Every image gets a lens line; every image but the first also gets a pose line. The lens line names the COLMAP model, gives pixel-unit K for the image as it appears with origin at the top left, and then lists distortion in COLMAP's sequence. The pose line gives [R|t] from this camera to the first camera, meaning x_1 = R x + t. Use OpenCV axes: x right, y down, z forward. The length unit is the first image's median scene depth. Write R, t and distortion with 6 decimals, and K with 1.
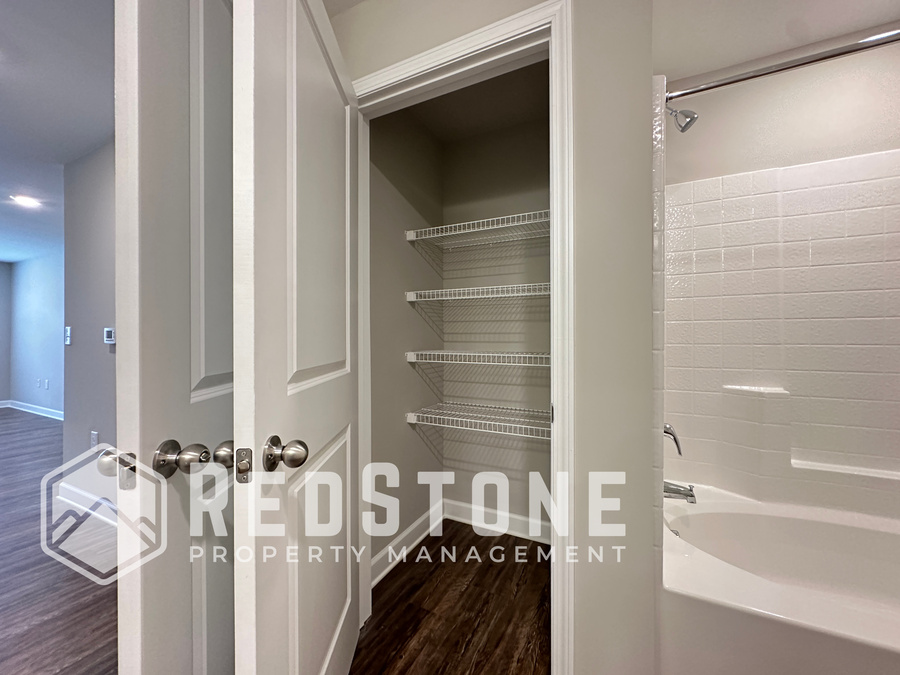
lens RADIAL K [[359.2, 0, 450.0], [0, 359.2, 337.5], [0, 0, 1]] dist [-0.001194, -0.000415]
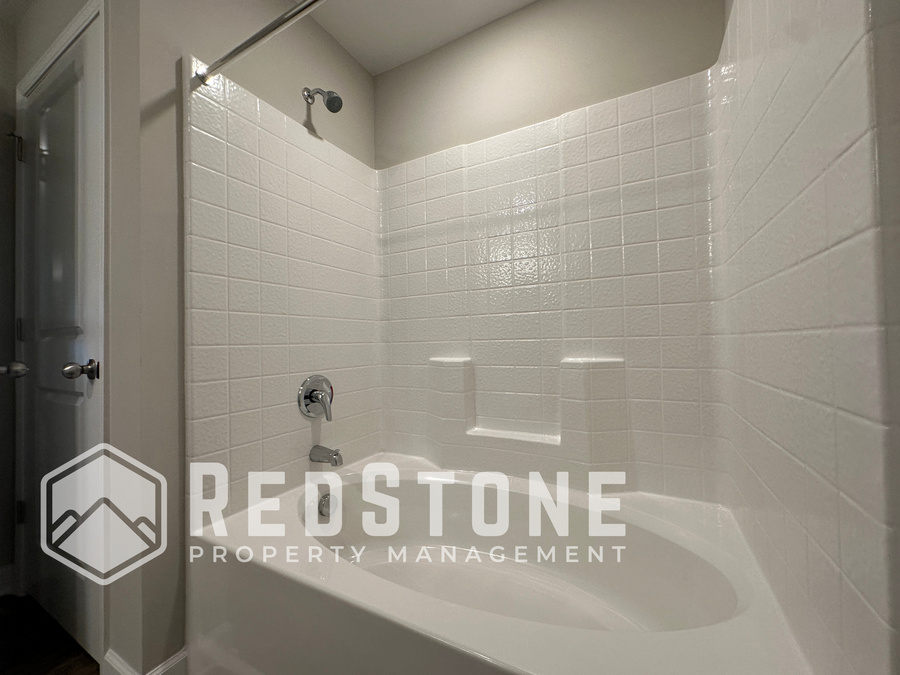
lens RADIAL K [[359.2, 0, 450.0], [0, 359.2, 337.5], [0, 0, 1]] dist [-0.001194, -0.000415]
pose [[0.999312, -0.019101, -0.031782, 0.603704], [0.018937, 0.999806, -0.005451, 0.057983], [0.031880, 0.004845, 0.999480, -0.018363]]
